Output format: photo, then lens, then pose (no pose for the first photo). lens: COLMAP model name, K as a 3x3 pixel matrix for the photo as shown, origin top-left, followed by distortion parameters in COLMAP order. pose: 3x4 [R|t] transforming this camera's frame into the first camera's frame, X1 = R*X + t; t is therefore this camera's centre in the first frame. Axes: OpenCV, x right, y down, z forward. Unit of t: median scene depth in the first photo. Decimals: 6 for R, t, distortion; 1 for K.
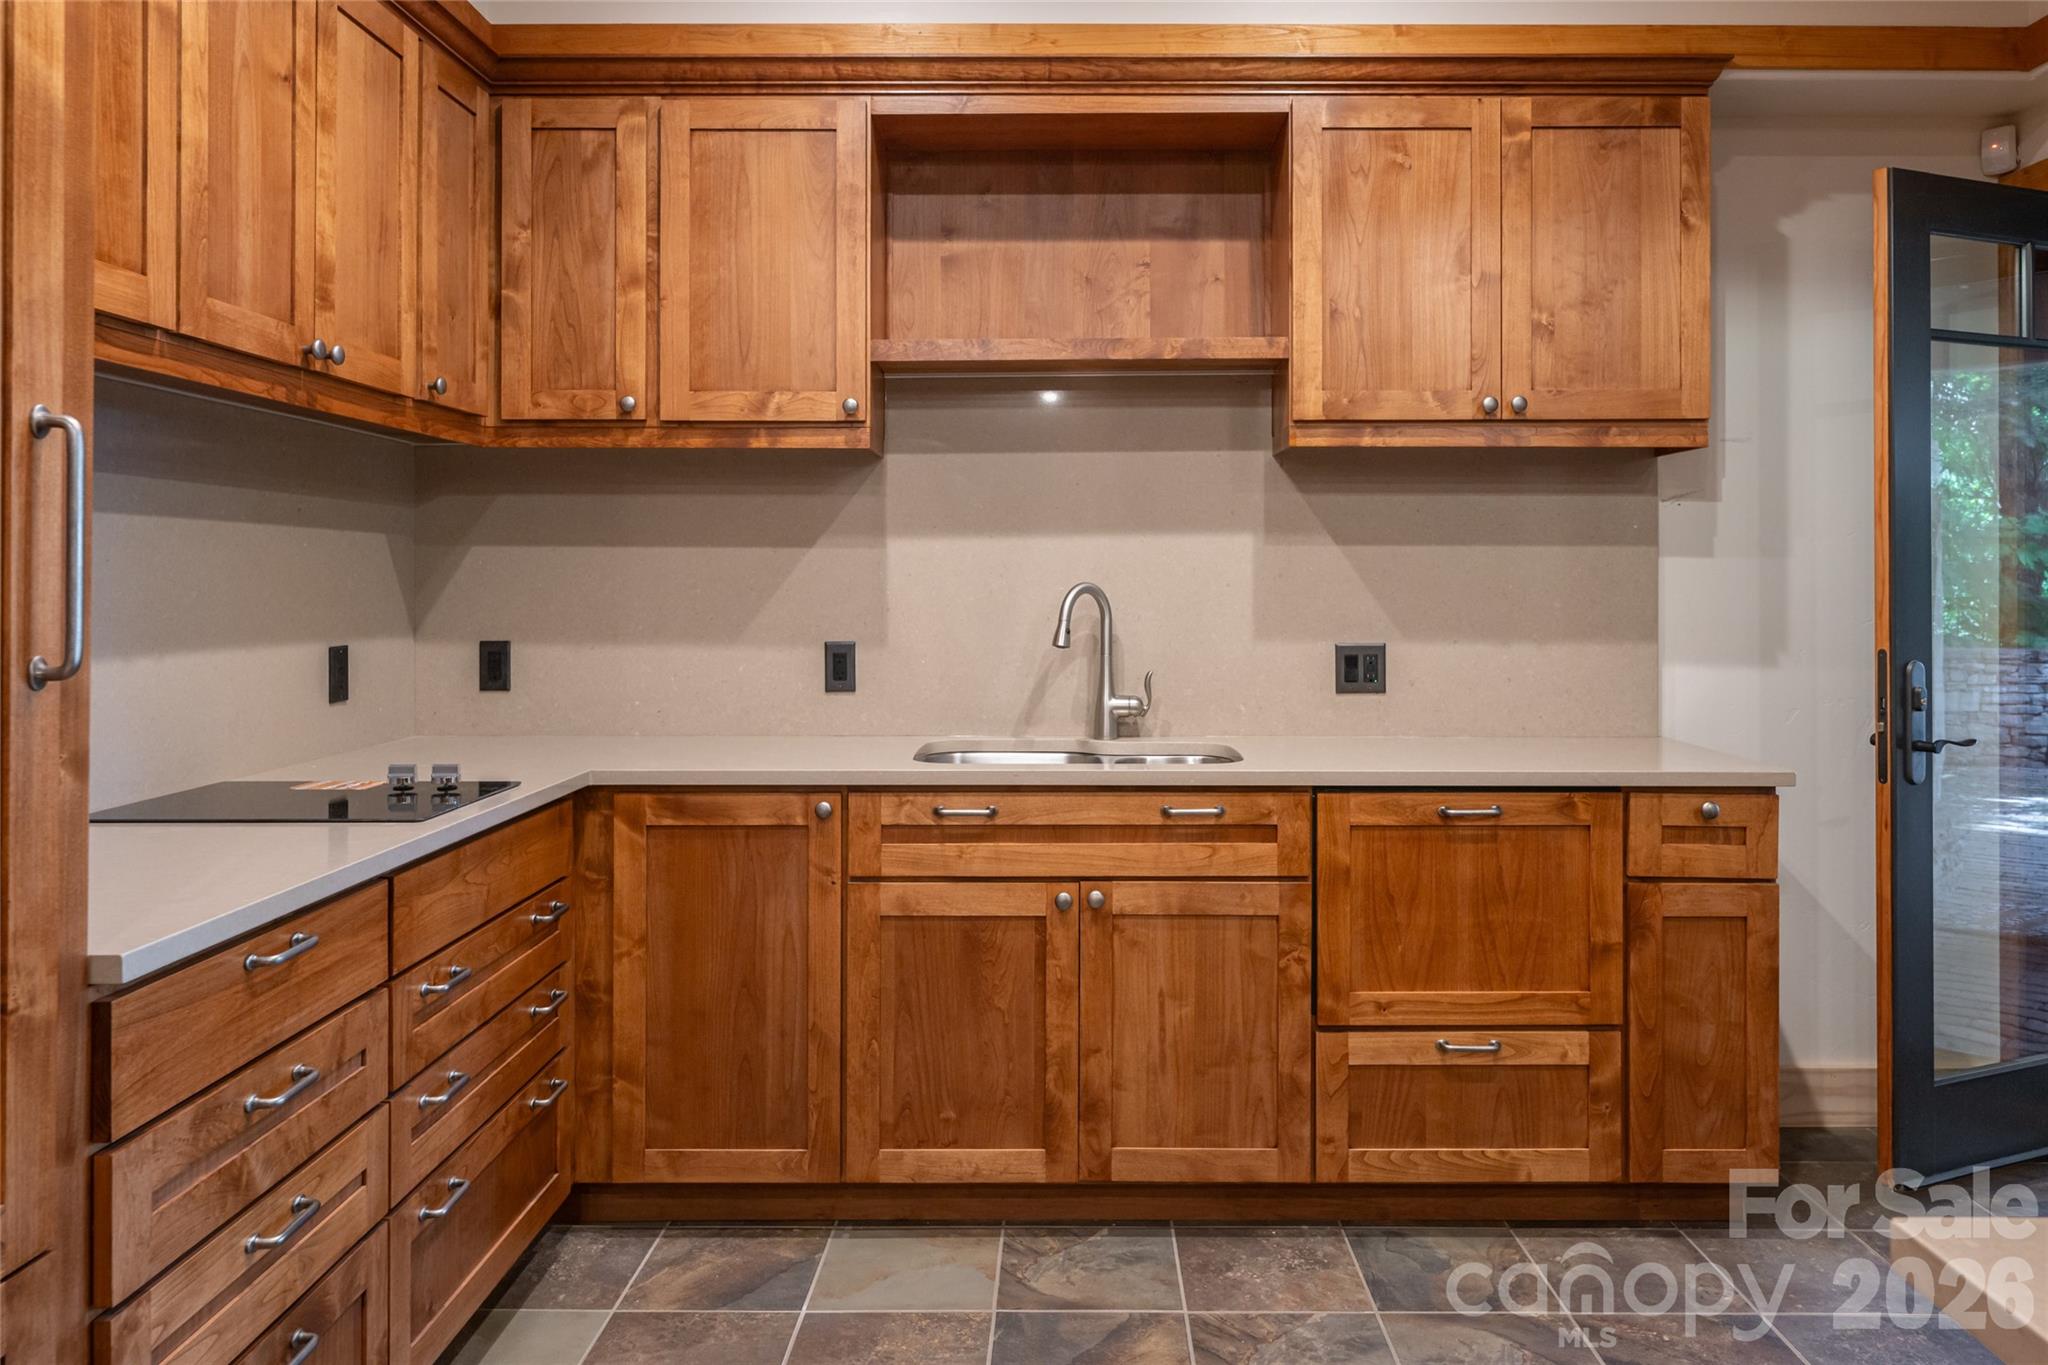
lens RADIAL K [[1497.3, 0, 1040.6], [0, 1497.3, 550.7], [0, 0, 1]] dist [0.001063, 0.002852]
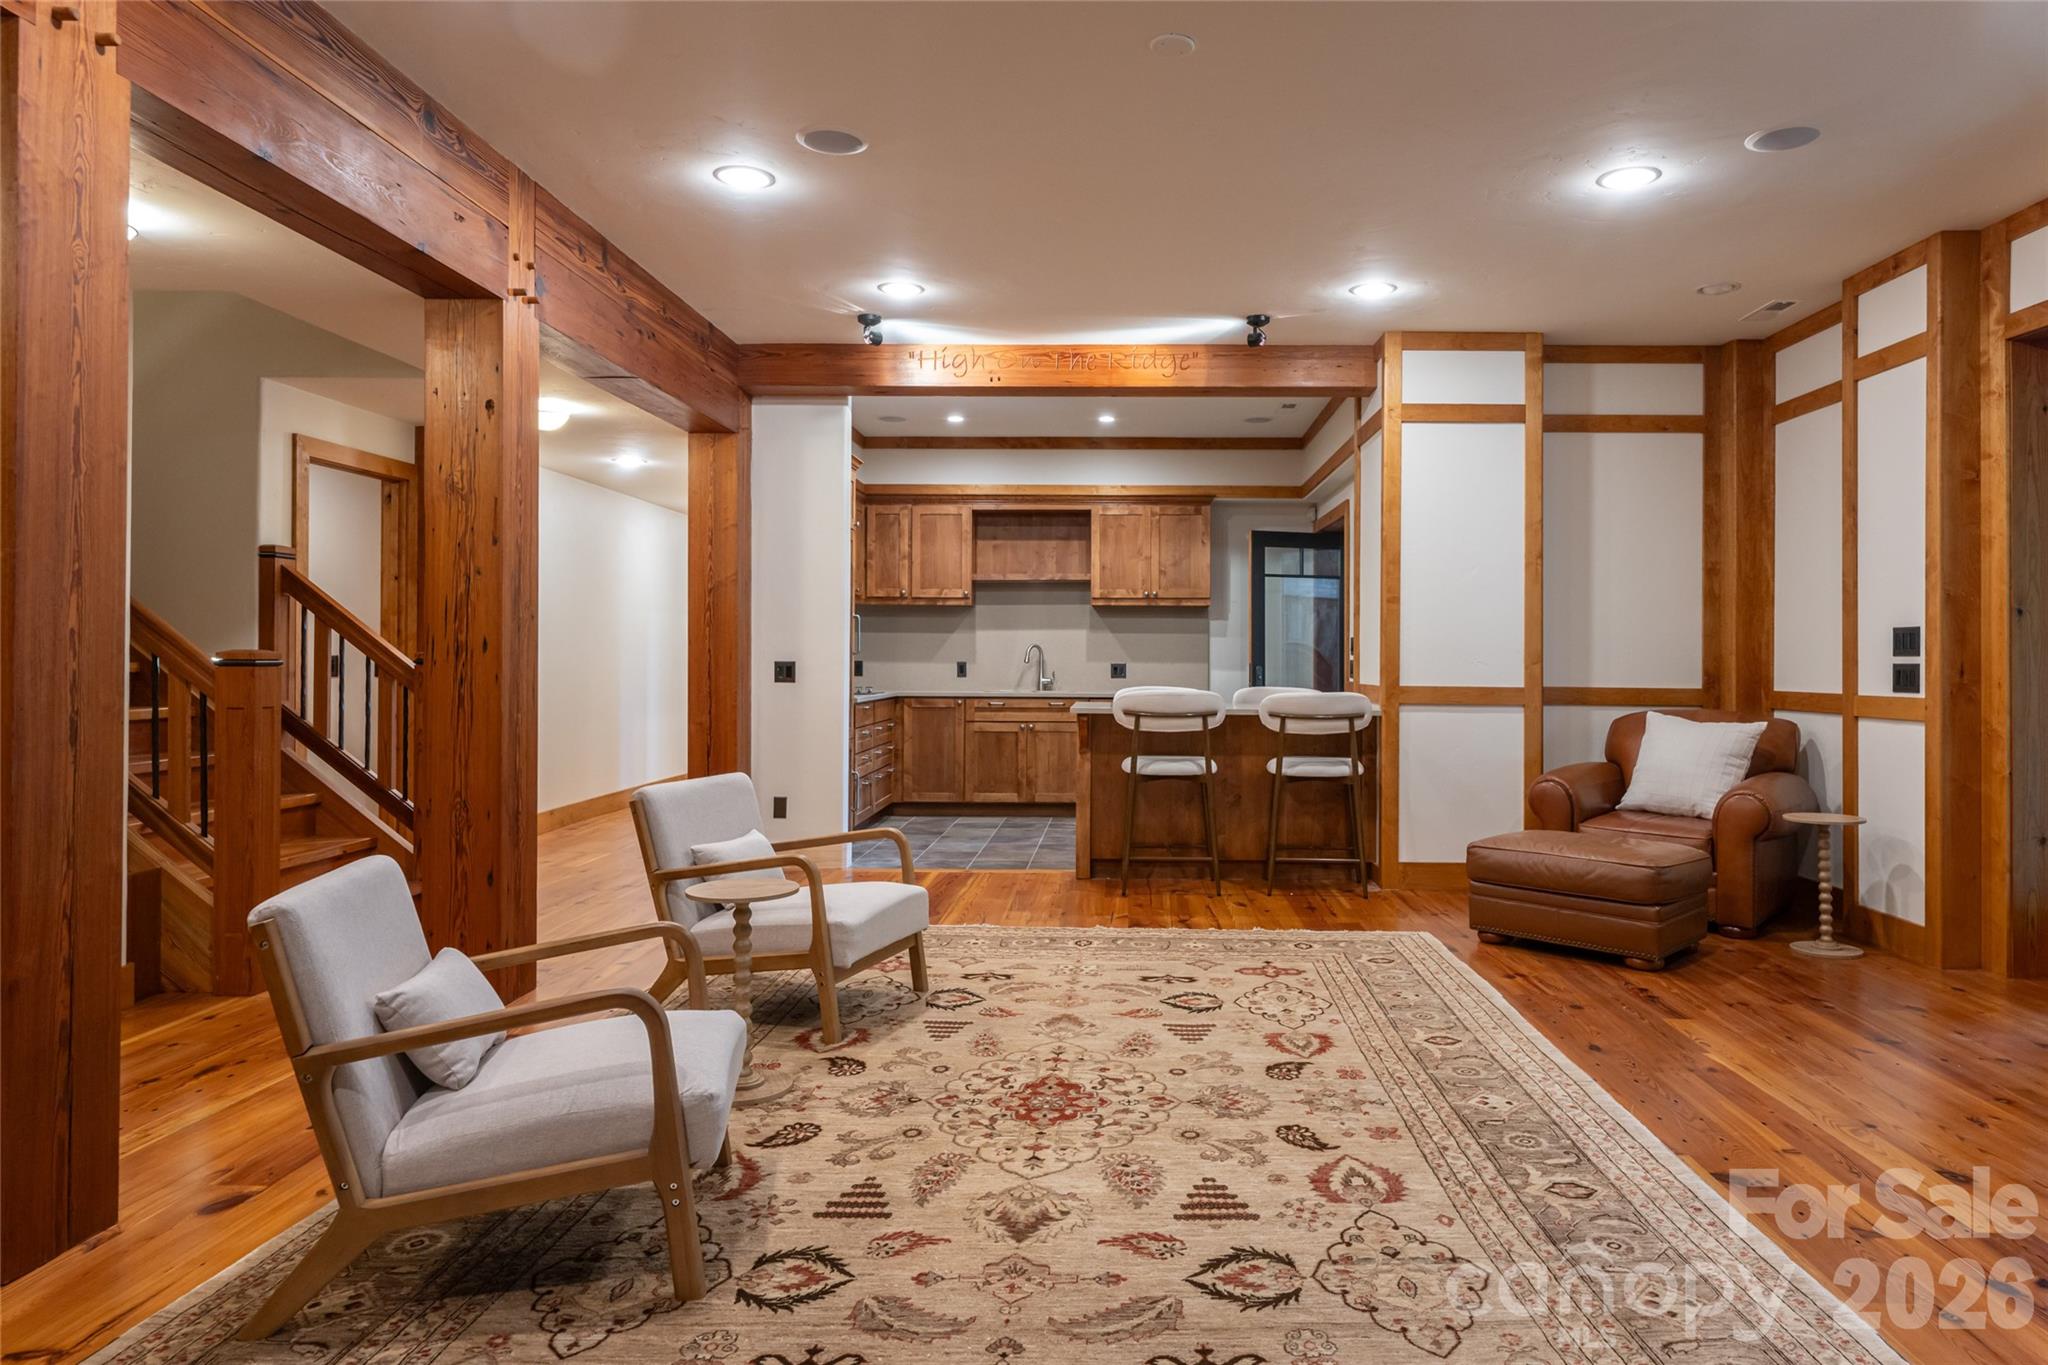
lens RADIAL K [[1294.9, 0, 1078.0], [0, 1294.9, 654.5], [0, 0, 1]] dist [0.008938, -0.000880]
pose [[0.999818, 0.004213, -0.018633, 0.194232], [-0.003935, 0.999881, 0.014899, 0.000742], [0.018694, -0.014823, 0.999715, -2.043995]]
